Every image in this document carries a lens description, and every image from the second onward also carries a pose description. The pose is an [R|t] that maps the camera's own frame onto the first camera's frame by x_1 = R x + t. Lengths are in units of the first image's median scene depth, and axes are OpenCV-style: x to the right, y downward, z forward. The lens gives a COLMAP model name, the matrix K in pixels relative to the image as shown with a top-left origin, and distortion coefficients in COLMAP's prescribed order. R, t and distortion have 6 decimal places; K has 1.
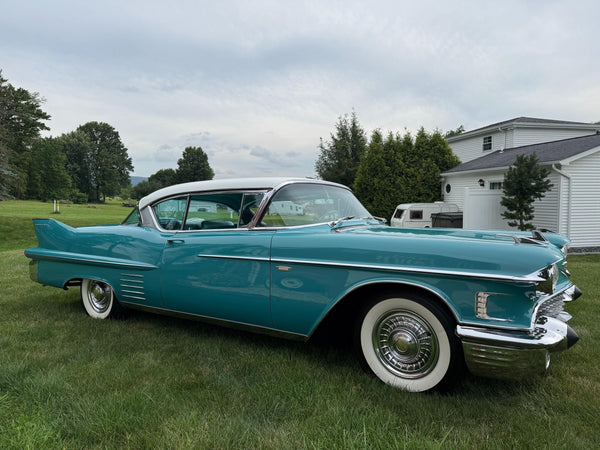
lens RADIAL K [[418.2, 0, 302.1], [0, 418.2, 226.5], [0, 0, 1]] dist [0.091521, -0.133677]
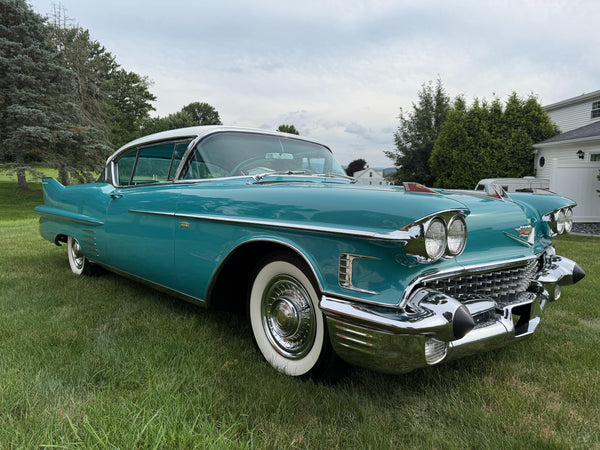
lens RADIAL K [[425.2, 0, 300.9], [0, 425.2, 226.7], [0, 0, 1]] dist [0.002233, -0.011859]
pose [[0.974726, 0.034415, -0.220736, 0.059185], [-0.023085, 0.998290, 0.053702, 0.007848], [0.222207, -0.047249, 0.973854, 0.028960]]
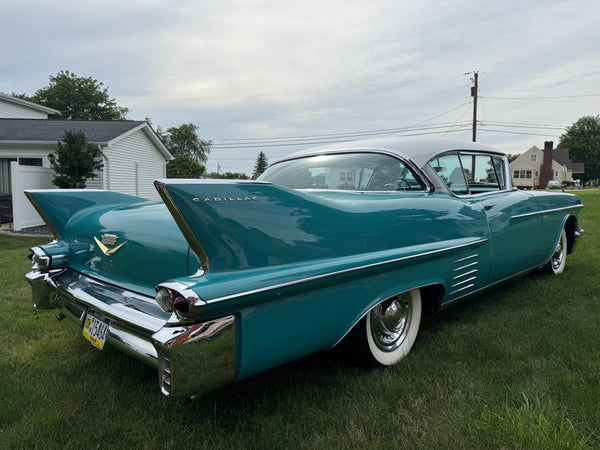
lens RADIAL K [[418.2, 0, 302.1], [0, 418.2, 226.5], [0, 0, 1]] dist [0.091521, -0.133677]
pose [[0.197651, -0.075594, 0.977353, -0.230579], [0.038734, 0.996846, 0.069269, -0.000876], [-0.979507, 0.024166, 0.199956, 0.217386]]
